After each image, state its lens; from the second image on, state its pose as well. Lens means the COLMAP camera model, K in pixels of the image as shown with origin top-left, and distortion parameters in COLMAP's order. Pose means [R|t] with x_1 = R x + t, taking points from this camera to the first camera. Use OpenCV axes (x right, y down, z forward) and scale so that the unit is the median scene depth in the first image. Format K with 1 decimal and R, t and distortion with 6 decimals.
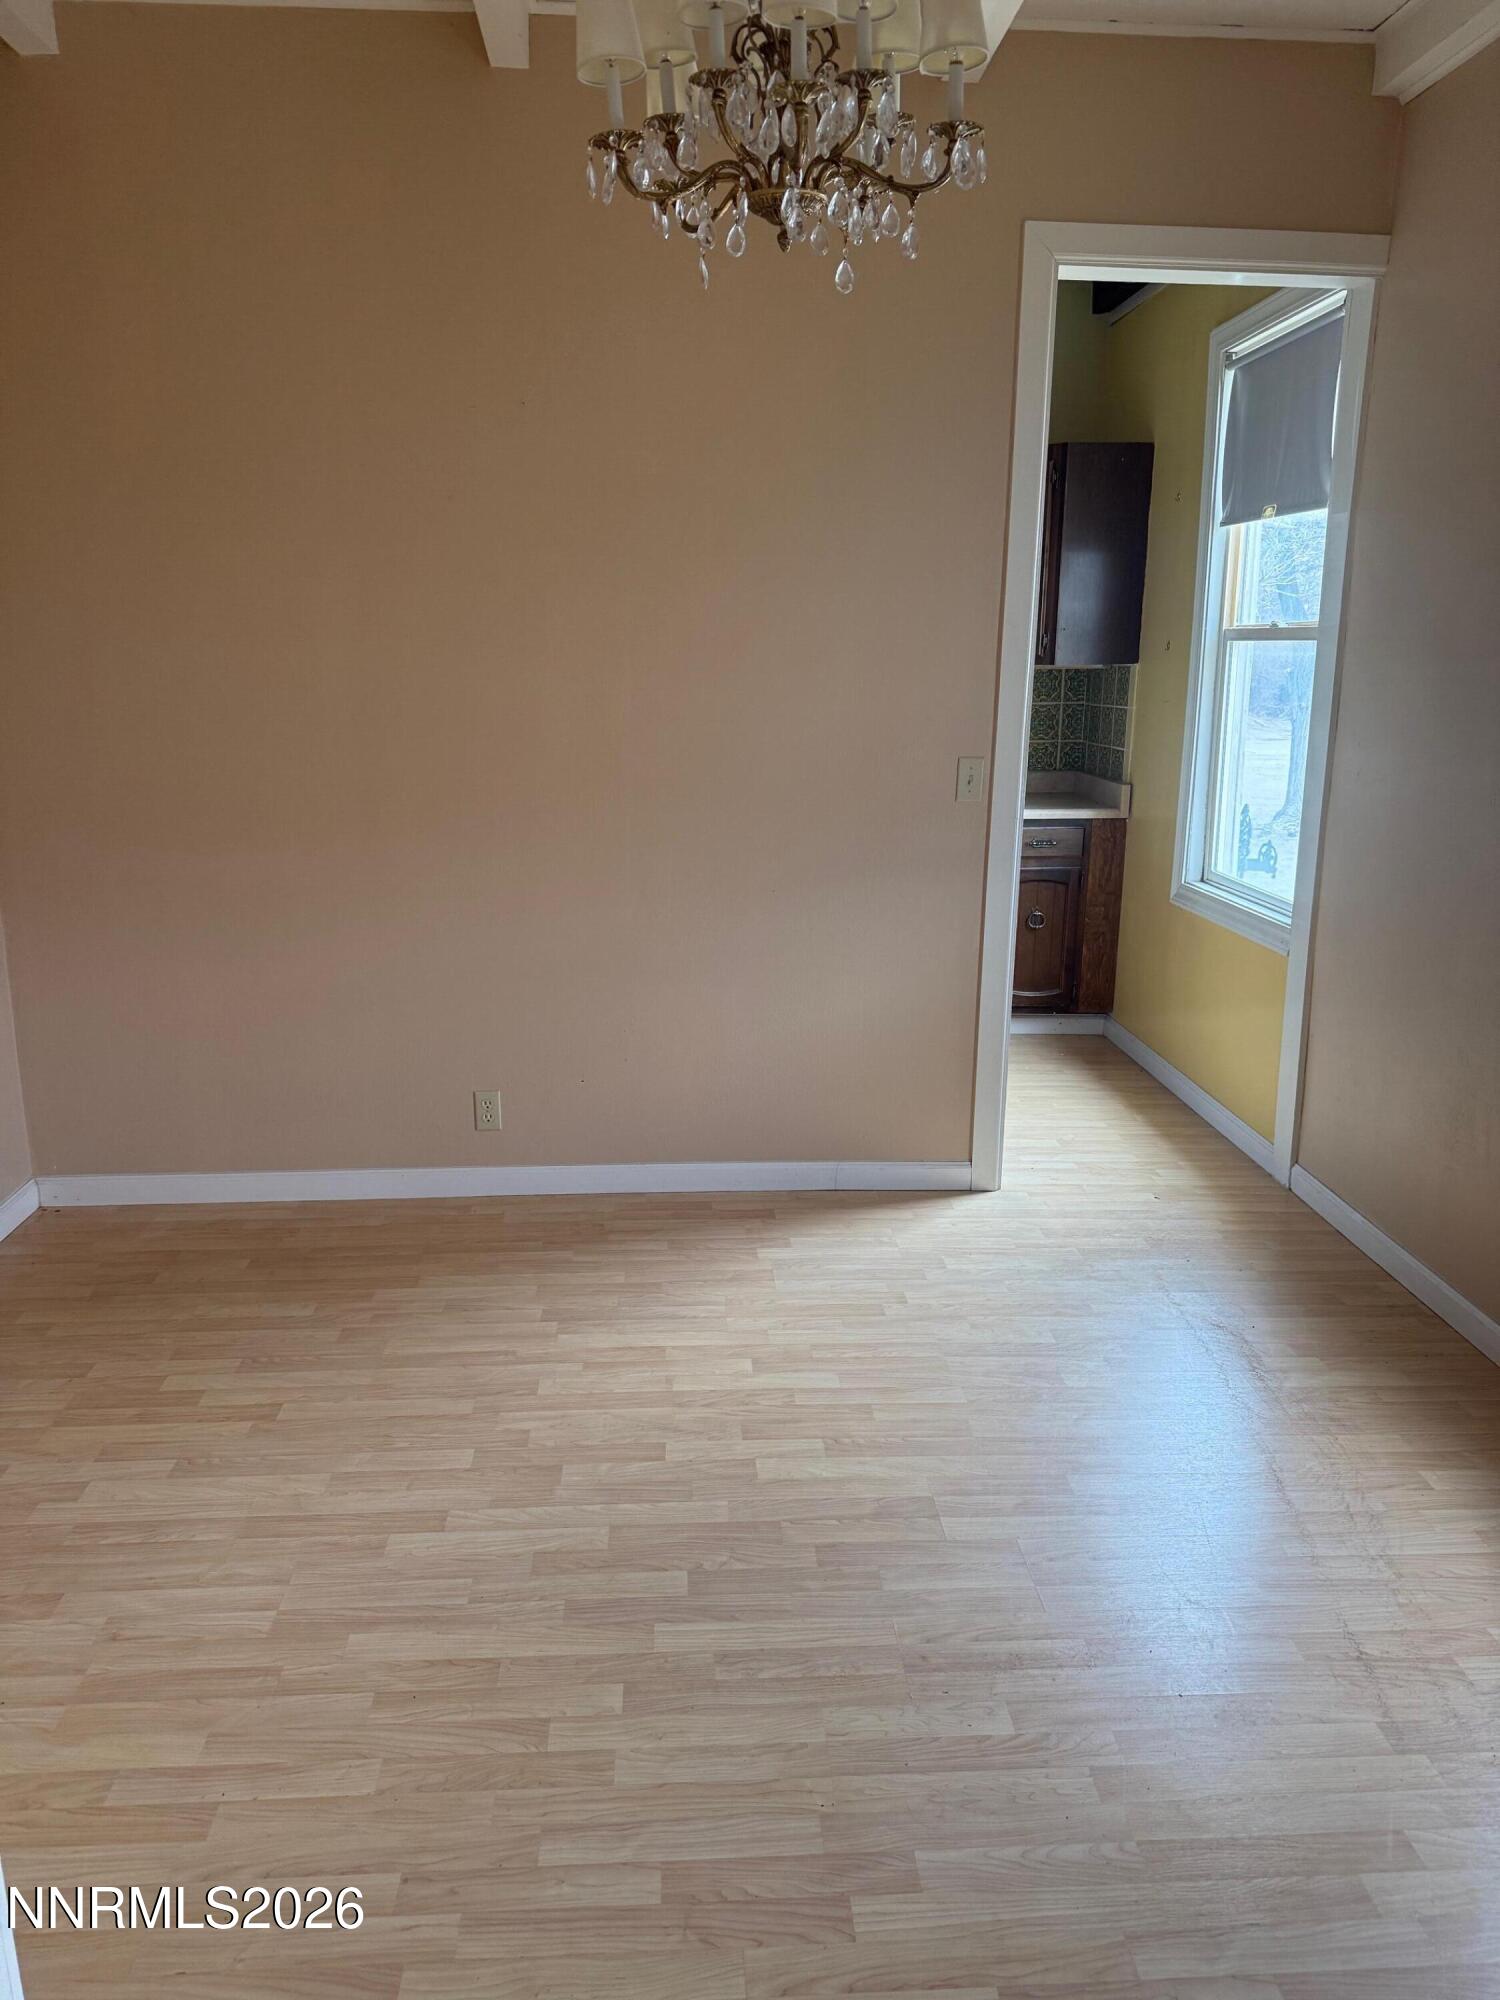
lens RADIAL K [[1366.3, 0, 743.8], [0, 1366.3, 1034.7], [0, 0, 1]] dist [0.007606, -0.001089]
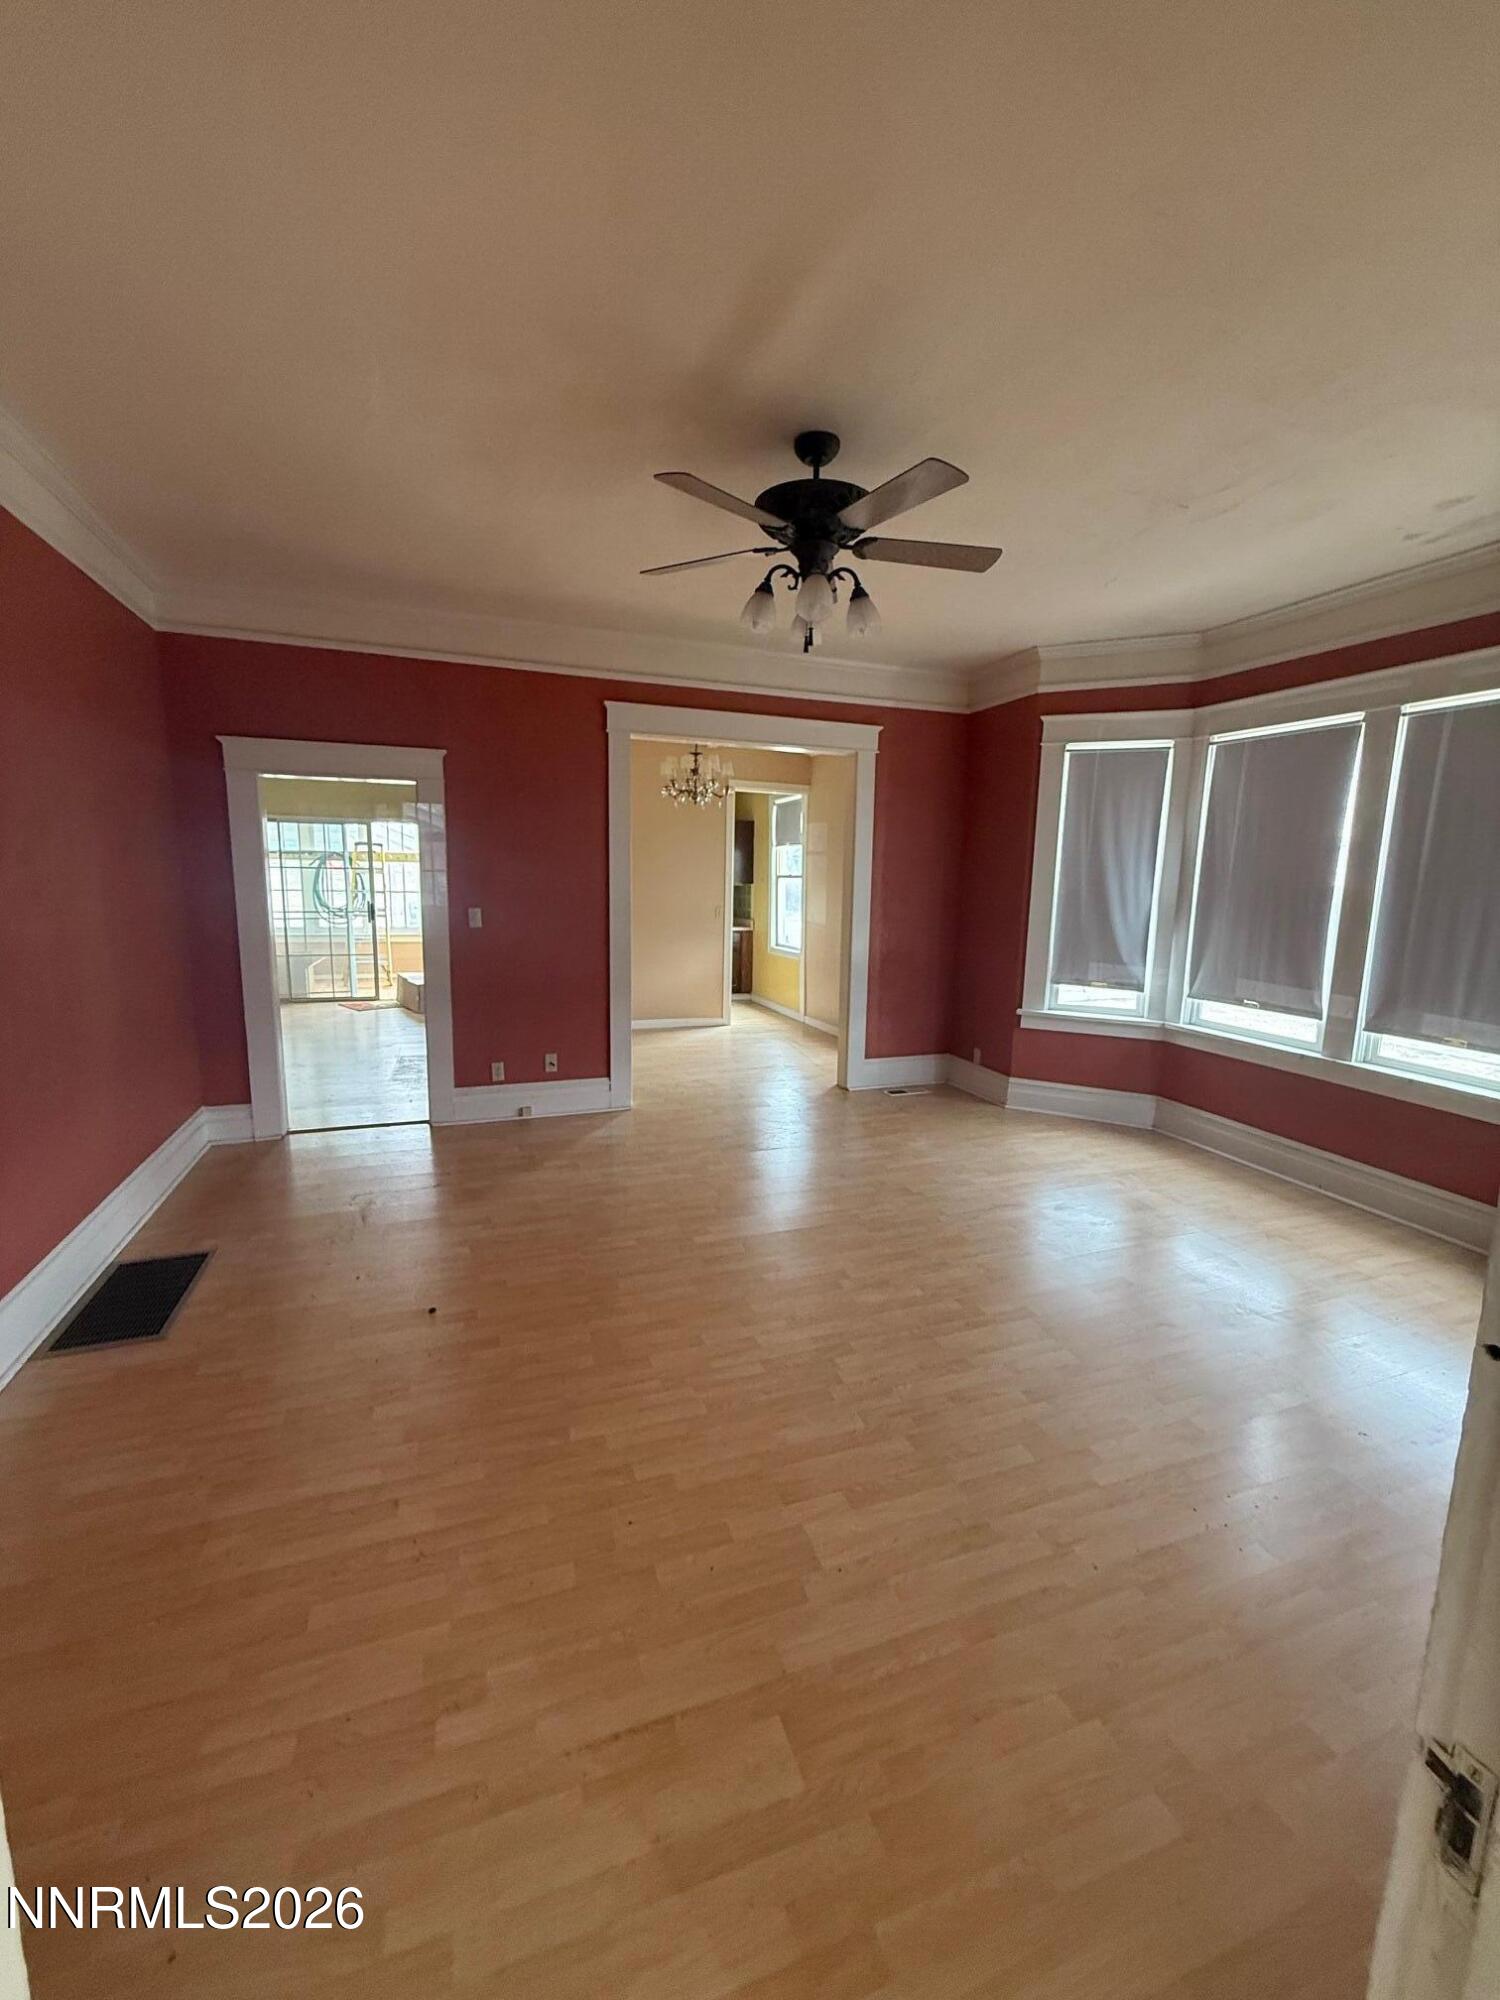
lens RADIAL K [[788.7, 0, 750.0], [0, 788.7, 1000.0], [0, 0, 1]] dist [-0.001305, -0.000225]
pose [[0.955780, -0.028475, 0.292700, -0.346232], [0.062990, 0.992024, -0.109181, 0.259881], [-0.287256, 0.122790, 0.949951, -0.938981]]
